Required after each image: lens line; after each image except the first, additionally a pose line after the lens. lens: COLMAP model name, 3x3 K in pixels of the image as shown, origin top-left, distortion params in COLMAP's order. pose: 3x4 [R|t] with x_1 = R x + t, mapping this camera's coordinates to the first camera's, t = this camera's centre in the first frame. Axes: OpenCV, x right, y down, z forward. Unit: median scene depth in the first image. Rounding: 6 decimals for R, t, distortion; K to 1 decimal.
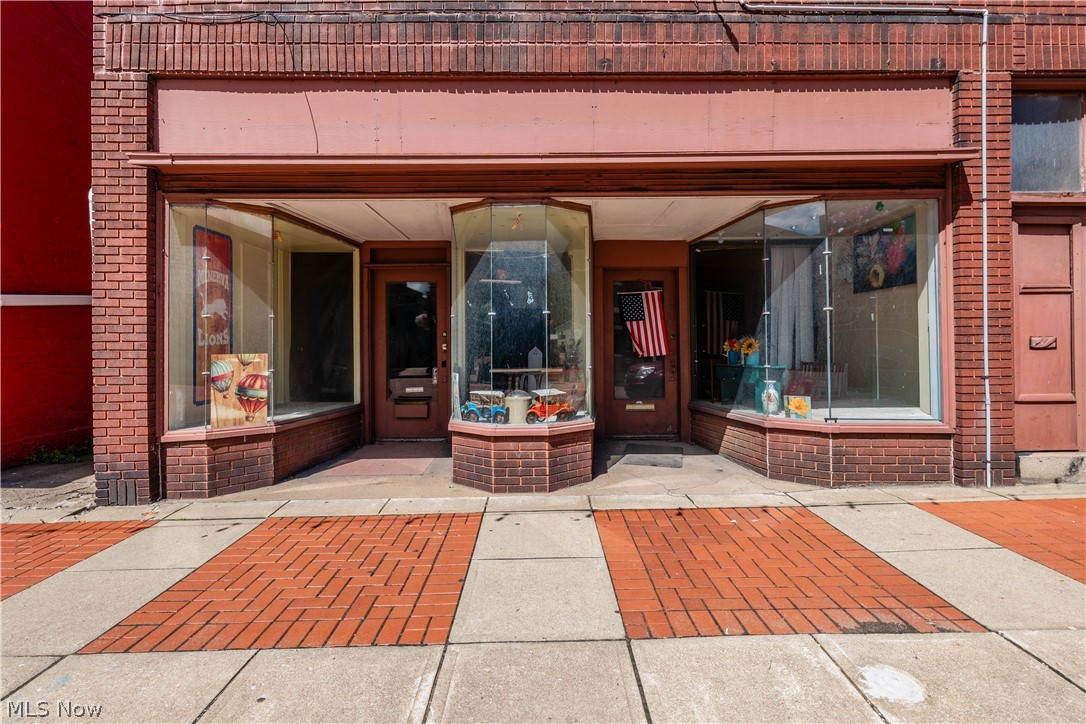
lens RADIAL K [[499.7, 0, 540.9], [0, 499.7, 342.9], [0, 0, 1]] dist [-0.002219, 0.000042]
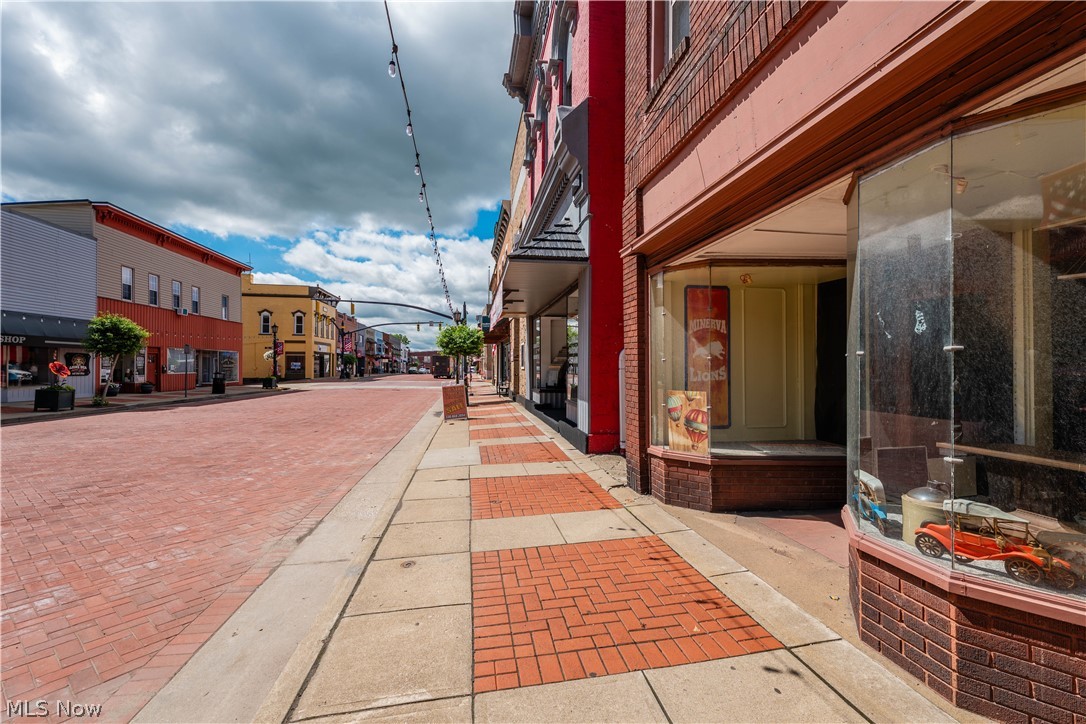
lens RADIAL K [[443.1, 0, 546.1], [0, 443.1, 361.0], [0, 0, 1]] dist [-0.018309, -0.000179]
pose [[0.153369, -0.002731, -0.988165, 0.378249], [0.001185, 0.999996, -0.002580, -0.046484], [0.988168, -0.000776, 0.153372, 0.519639]]
